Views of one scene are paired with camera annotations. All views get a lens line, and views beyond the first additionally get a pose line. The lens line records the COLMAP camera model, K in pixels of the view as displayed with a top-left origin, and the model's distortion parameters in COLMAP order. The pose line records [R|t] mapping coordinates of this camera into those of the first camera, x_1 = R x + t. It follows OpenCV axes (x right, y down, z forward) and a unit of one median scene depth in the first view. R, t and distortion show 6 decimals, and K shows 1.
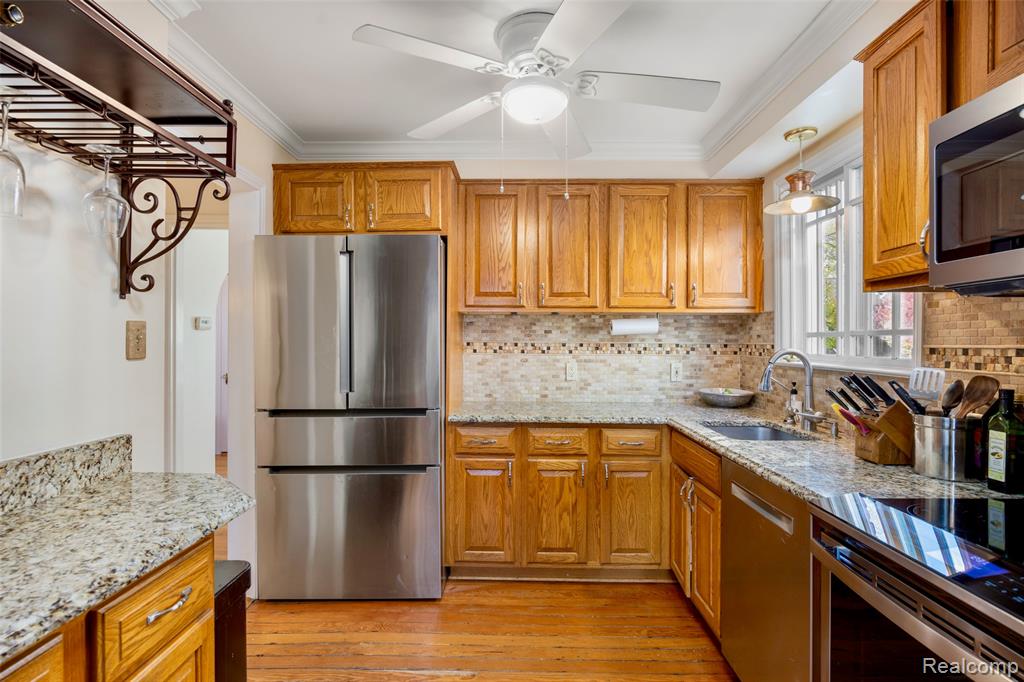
lens RADIAL K [[505.6, 0, 512.9], [0, 505.6, 343.2], [0, 0, 1]] dist [-0.009508, -0.000262]
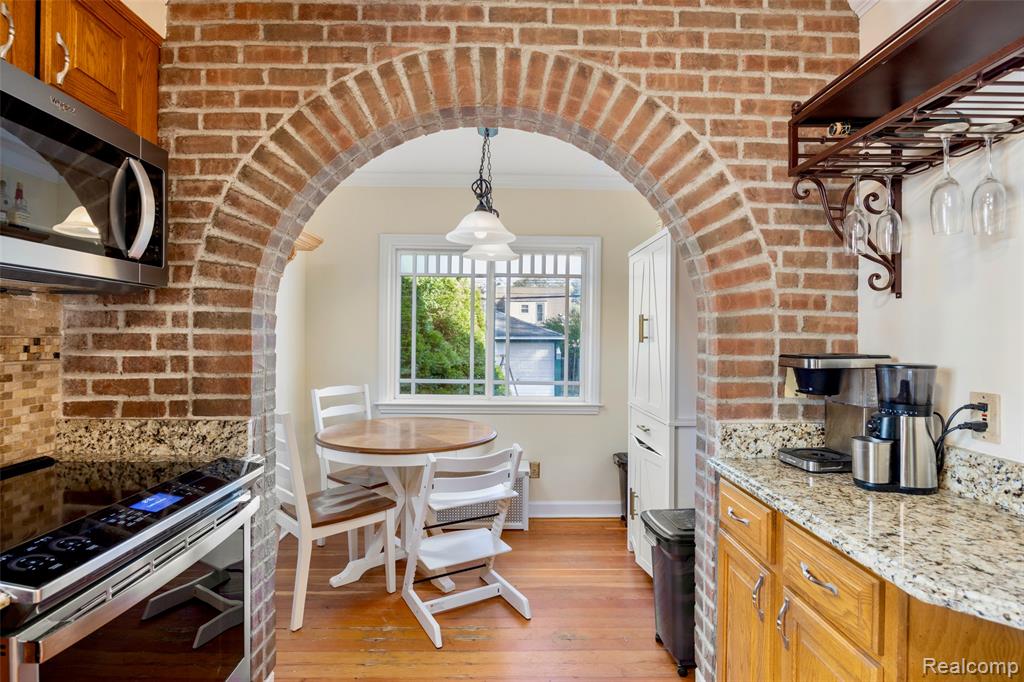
lens RADIAL K [[505.6, 0, 512.9], [0, 505.6, 343.2], [0, 0, 1]] dist [-0.009508, -0.000262]
pose [[-0.999559, -0.011982, -0.027177, 0.018932], [-0.012445, 0.999779, 0.016929, -0.004293], [0.026968, 0.017260, -0.999487, 1.657992]]
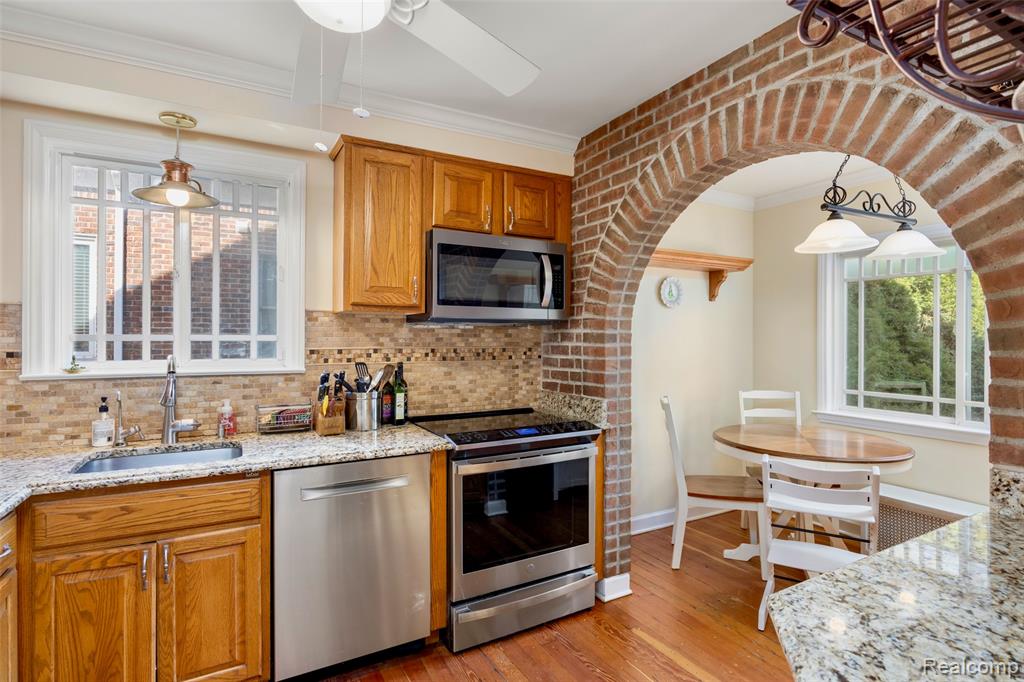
lens RADIAL K [[505.6, 0, 512.9], [0, 505.6, 343.2], [0, 0, 1]] dist [-0.009508, -0.000262]
pose [[-0.493187, -0.014604, 0.869801, -0.960930], [0.000631, 0.999853, 0.017145, -0.046686], [-0.869923, 0.009004, -0.493105, 1.686227]]
